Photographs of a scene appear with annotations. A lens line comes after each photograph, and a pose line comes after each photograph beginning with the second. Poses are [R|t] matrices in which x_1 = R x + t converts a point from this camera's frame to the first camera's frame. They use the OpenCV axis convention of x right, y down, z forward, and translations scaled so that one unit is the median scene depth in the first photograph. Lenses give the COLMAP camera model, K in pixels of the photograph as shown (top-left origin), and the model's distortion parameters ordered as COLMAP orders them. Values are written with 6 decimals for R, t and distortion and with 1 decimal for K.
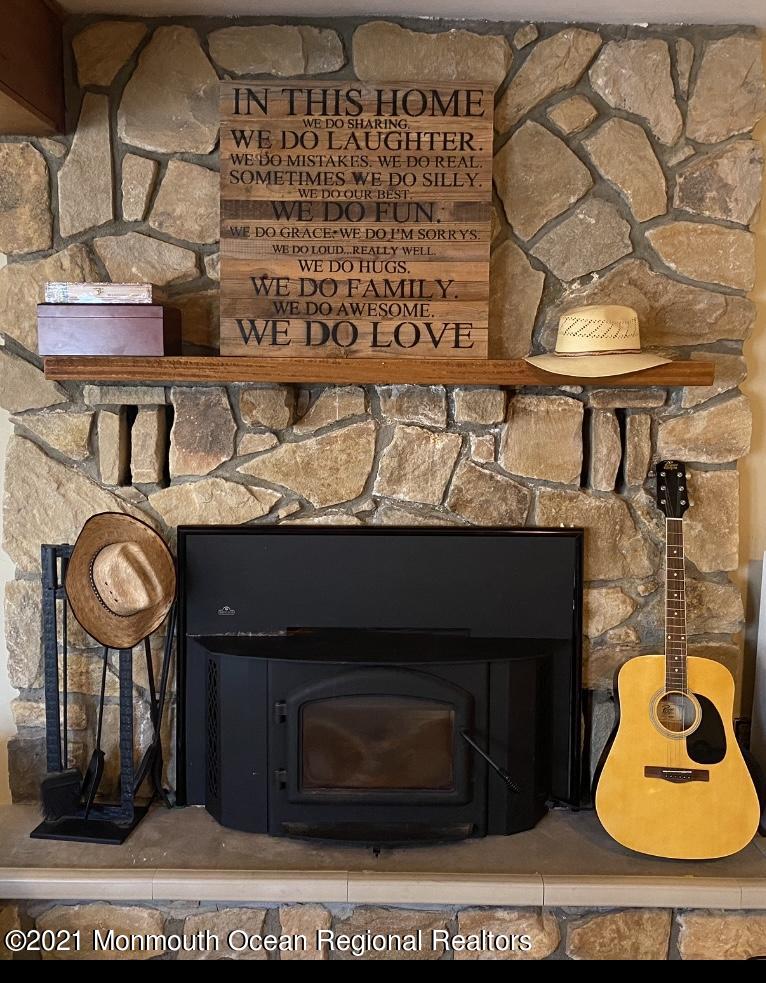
lens RADIAL K [[958.6, 0, 357.2], [0, 958.6, 469.2], [0, 0, 1]] dist [0.141553, -0.327818]
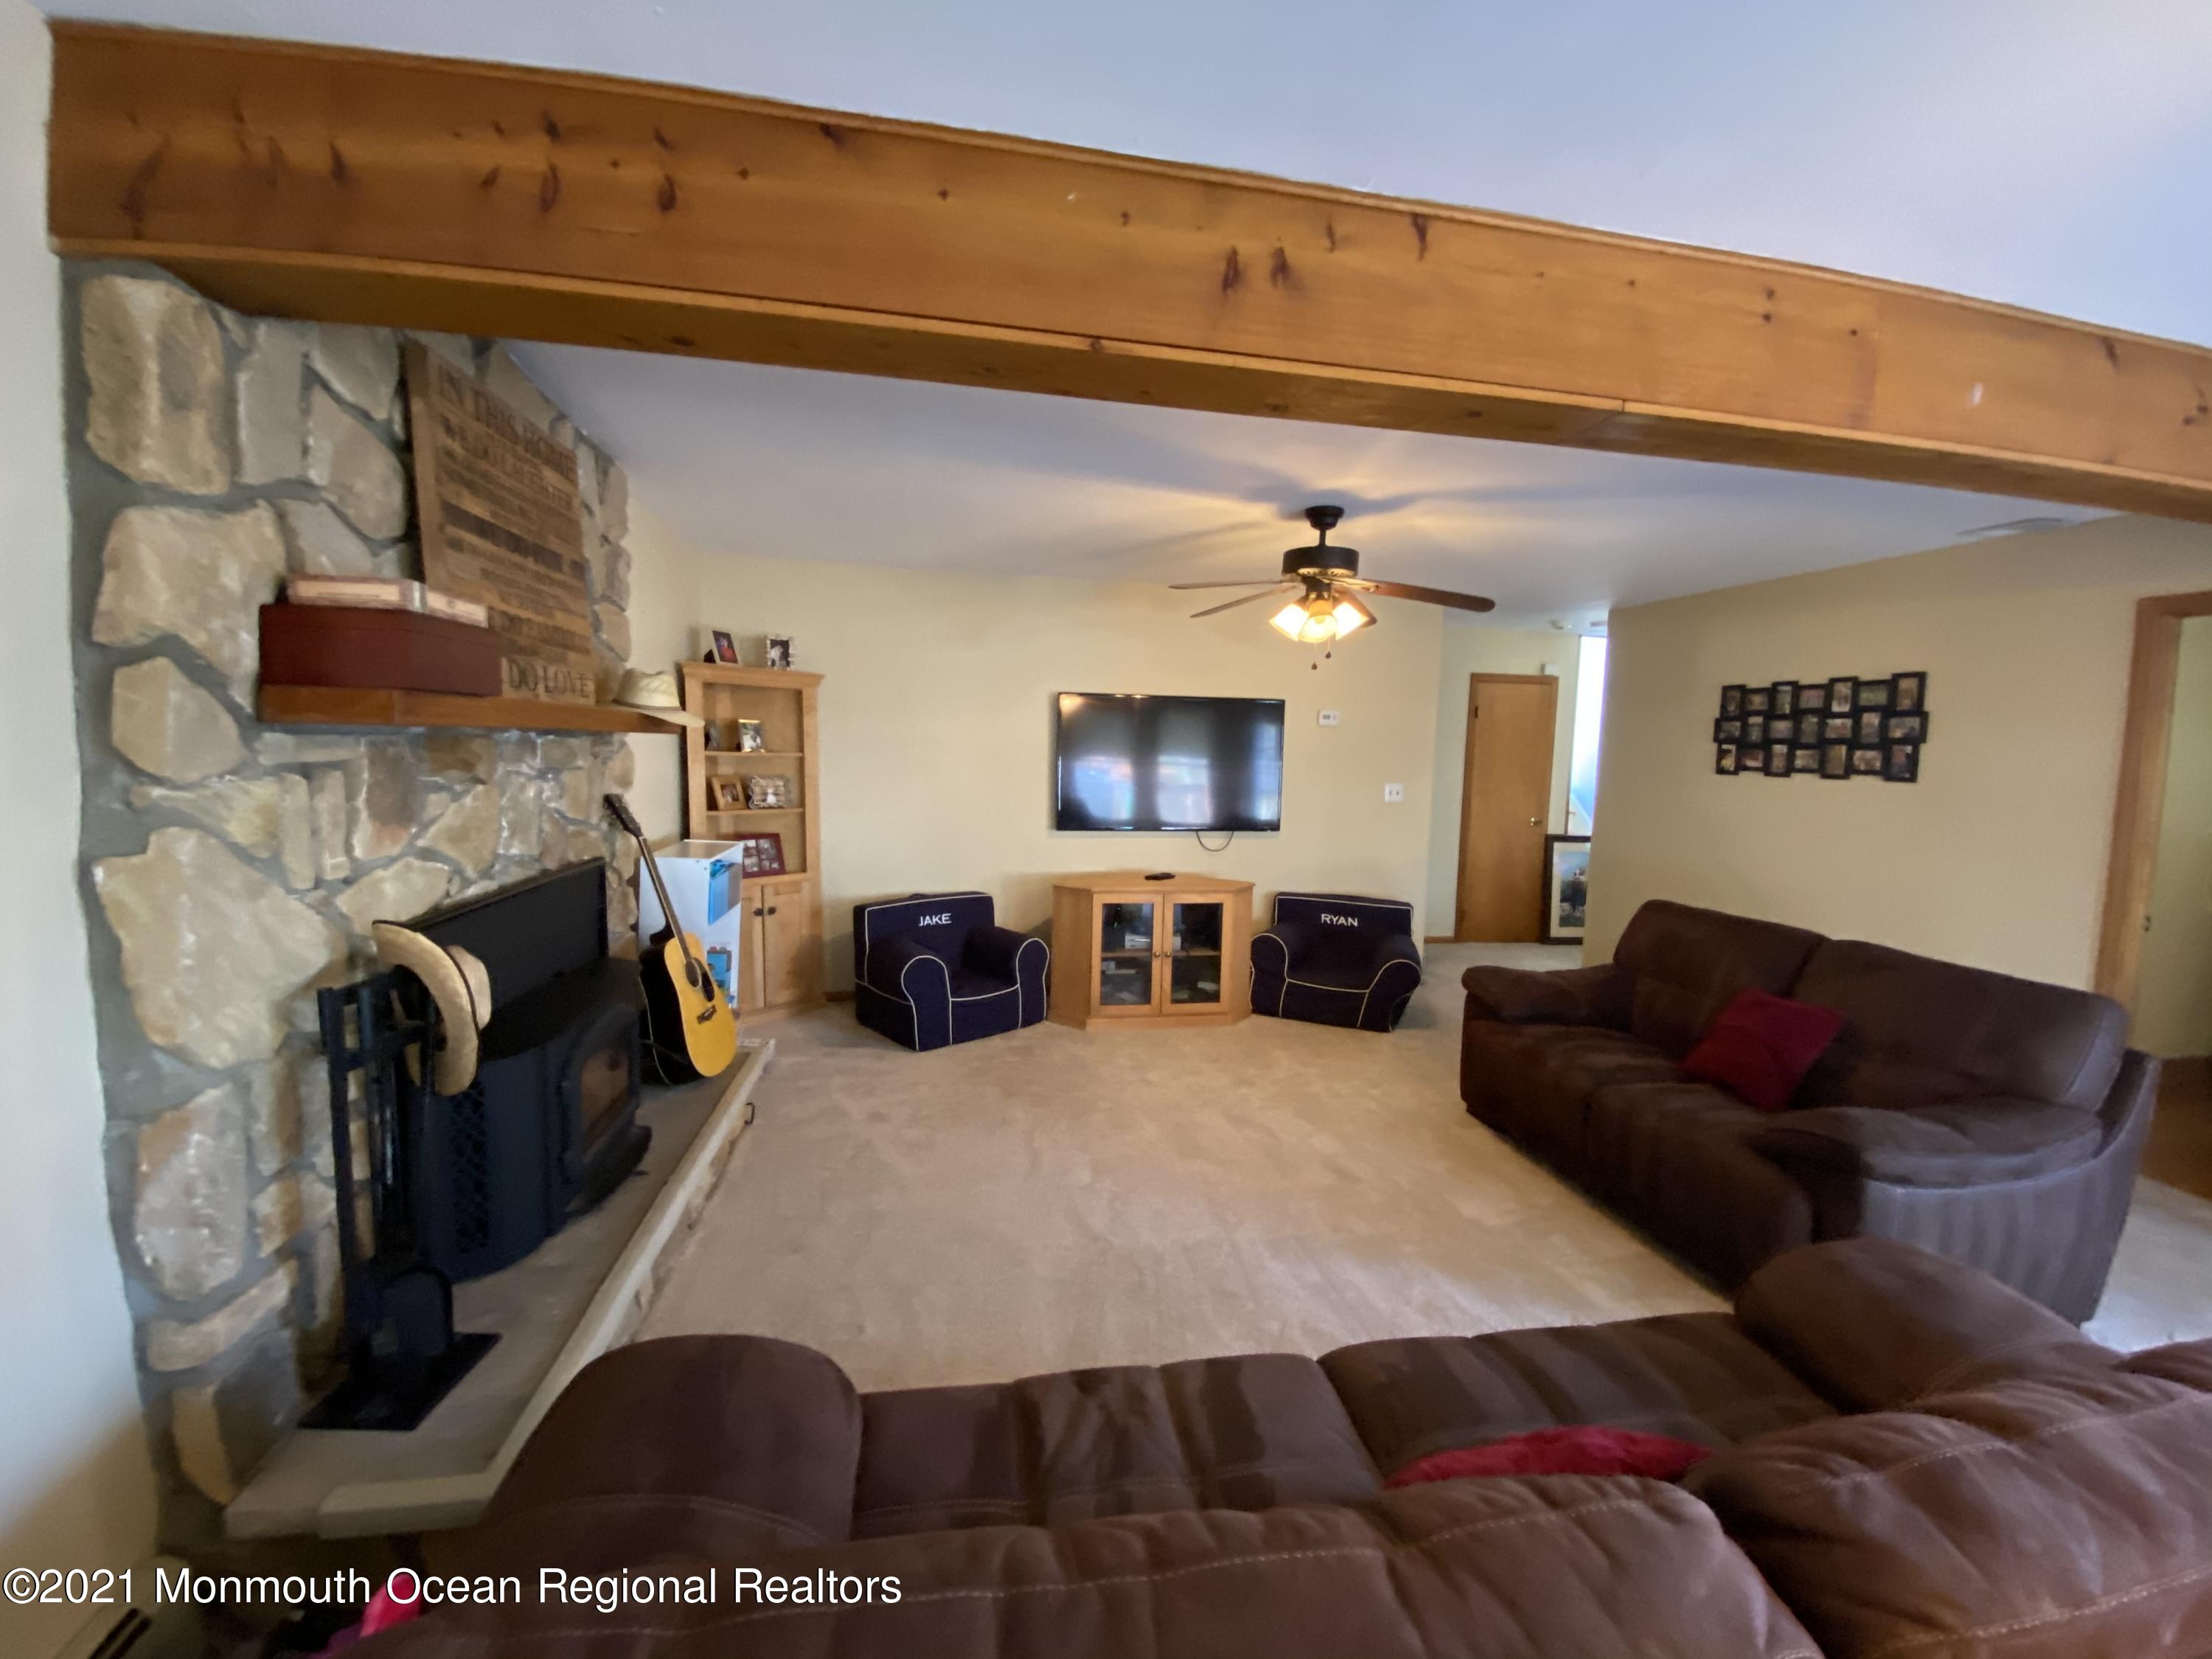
lens RADIAL K [[897.2, 0, 1106.0], [0, 897.2, 829.5], [0, 0, 1]] dist [0.038315, -0.031827]
pose [[-0.180380, -0.101544, 0.978341, -0.966394], [0.081816, 0.989661, 0.117803, -0.052064], [-0.980188, 0.101294, -0.170208, 0.607239]]
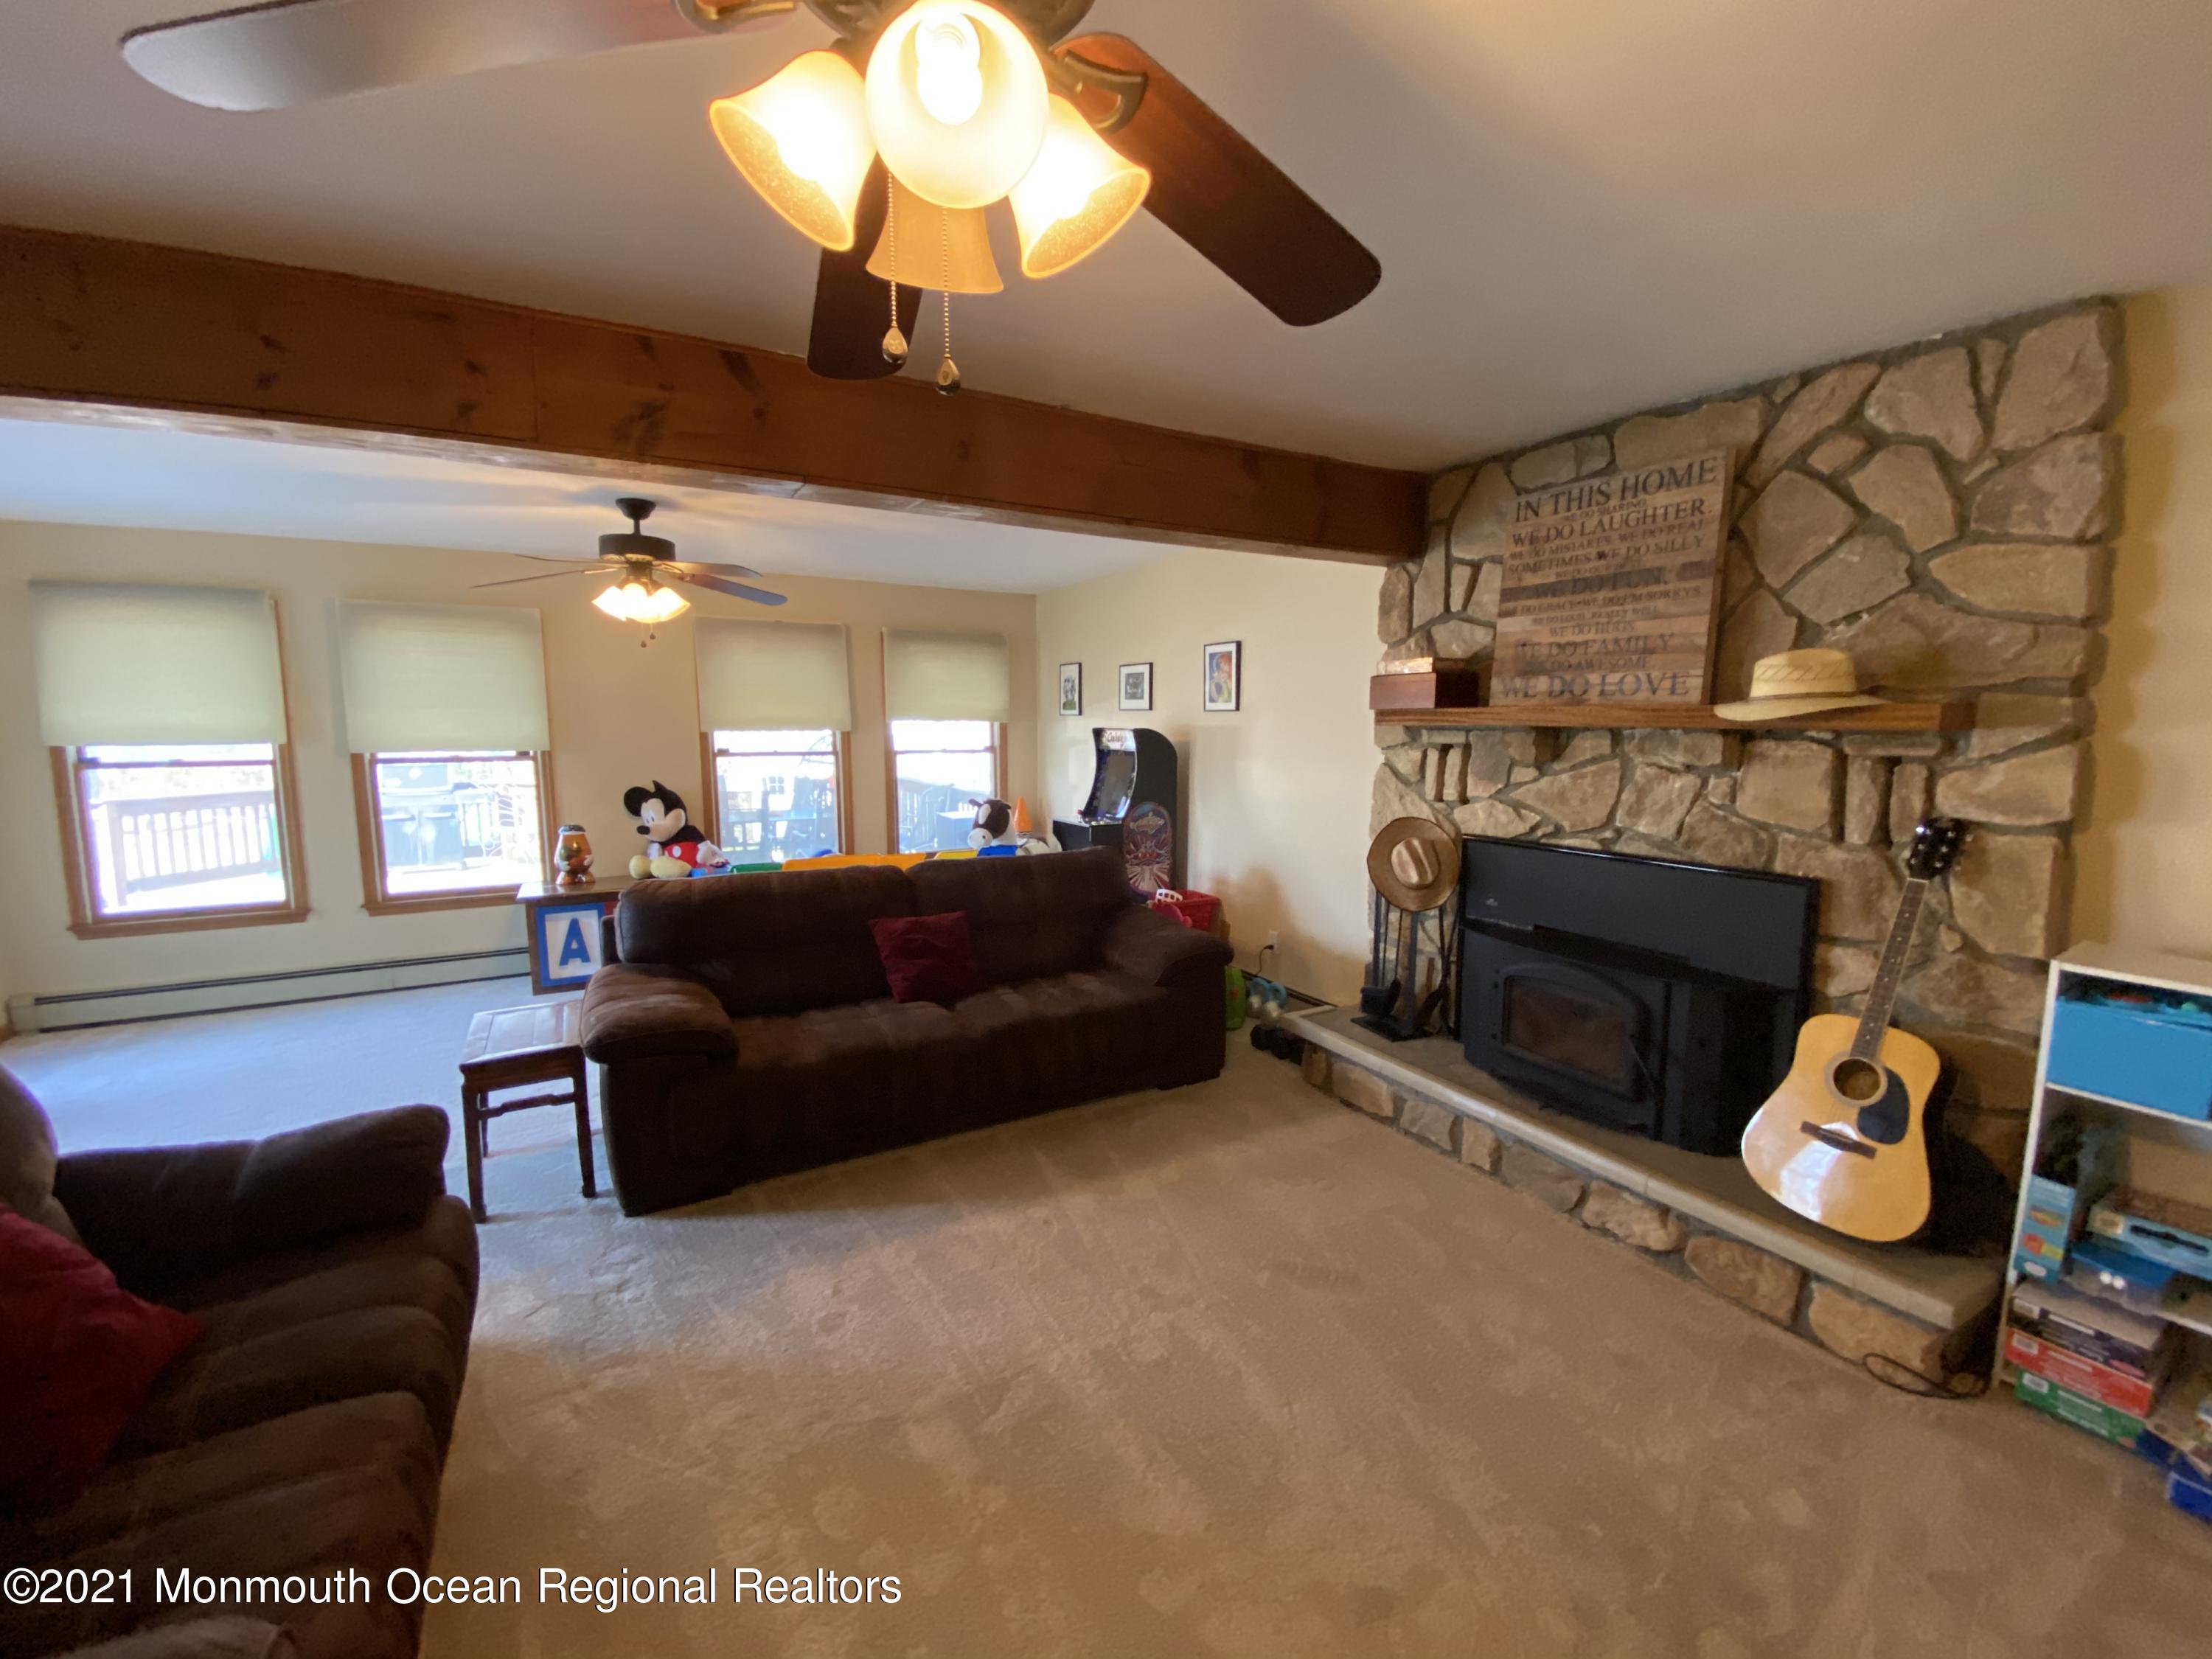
lens RADIAL K [[902.7, 0, 1119.9], [0, 902.7, 831.9], [0, 0, 1]] dist [0.043535, -0.033881]
pose [[0.507480, 0.100871, -0.855739, 0.679381], [-0.093057, 0.993732, 0.061951, 0.023392], [0.856624, 0.048194, 0.513686, -0.071123]]
